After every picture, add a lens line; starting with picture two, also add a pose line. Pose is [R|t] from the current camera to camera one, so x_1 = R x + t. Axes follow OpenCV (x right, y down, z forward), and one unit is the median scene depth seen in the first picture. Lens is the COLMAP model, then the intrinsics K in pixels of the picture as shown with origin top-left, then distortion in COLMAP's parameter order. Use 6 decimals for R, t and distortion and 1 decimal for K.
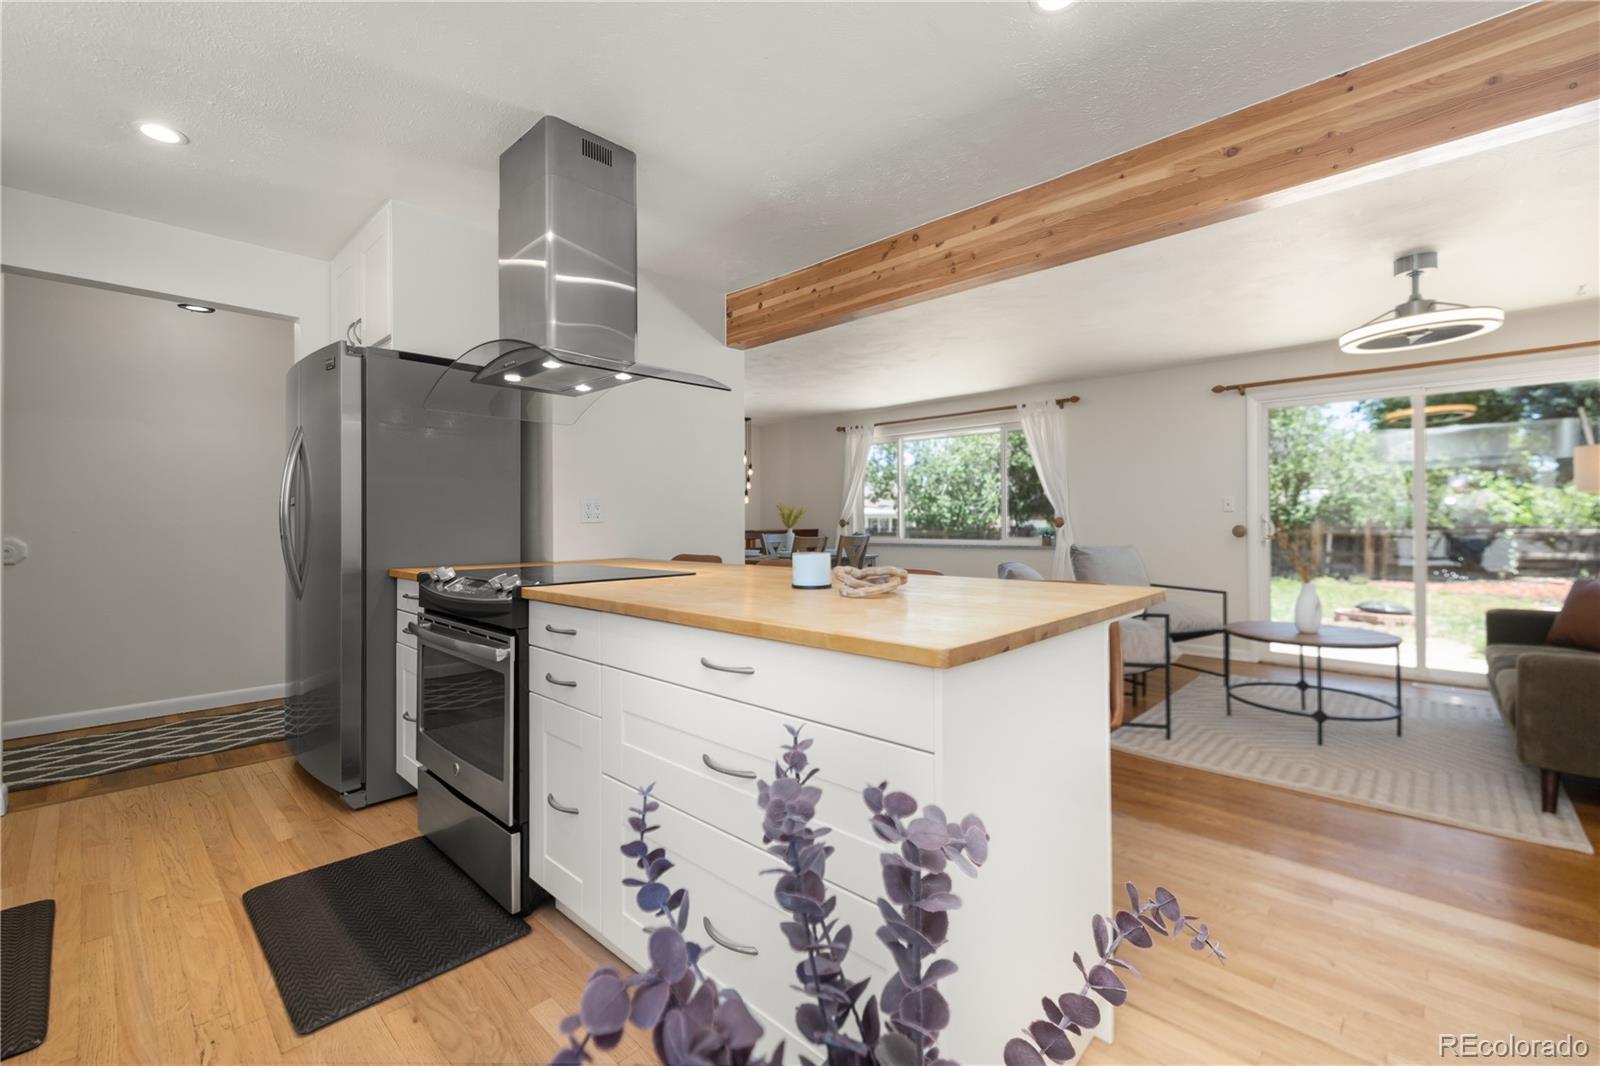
lens RADIAL K [[679.0, 0, 807.0], [0, 679.0, 525.0], [0, 0, 1]] dist [0.002908, -0.000502]
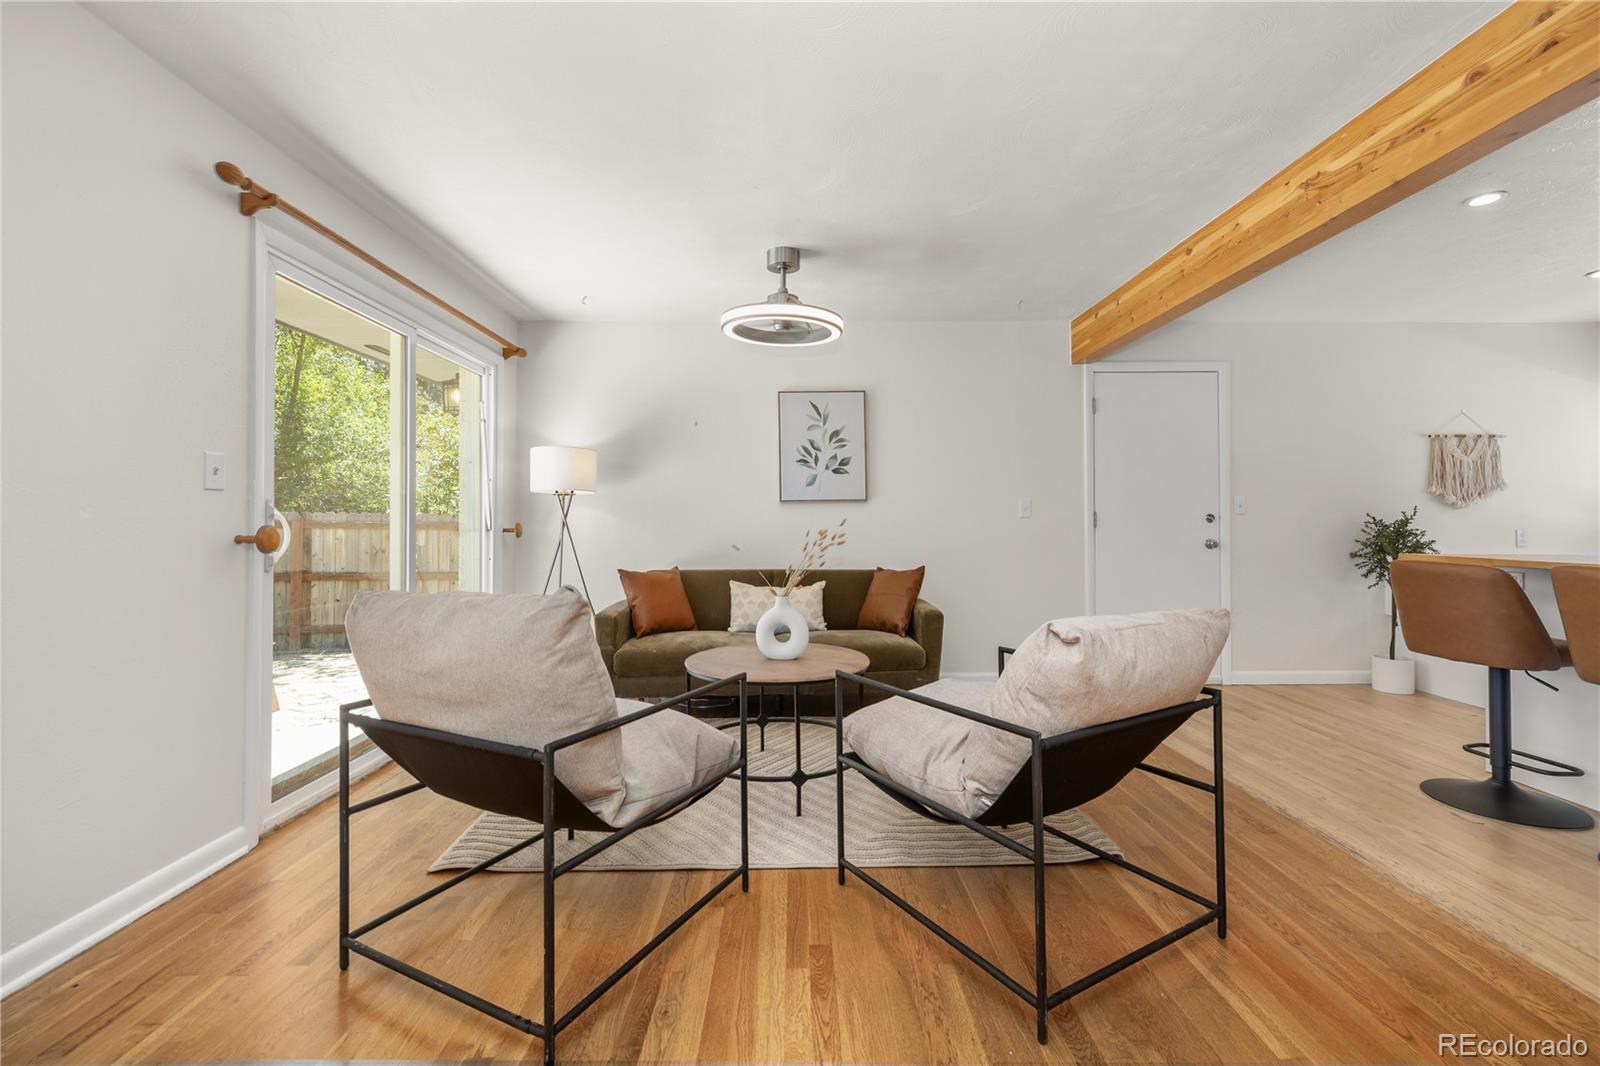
lens RADIAL K [[679.0, 0, 806.8], [0, 679.0, 514.8], [0, 0, 1]] dist [0.002908, -0.000502]
pose [[-0.696777, 0.013352, 0.717164, 0.084150], [0.006937, 0.999905, -0.011876, 0.000927], [-0.717255, -0.003300, -0.696803, 0.853364]]
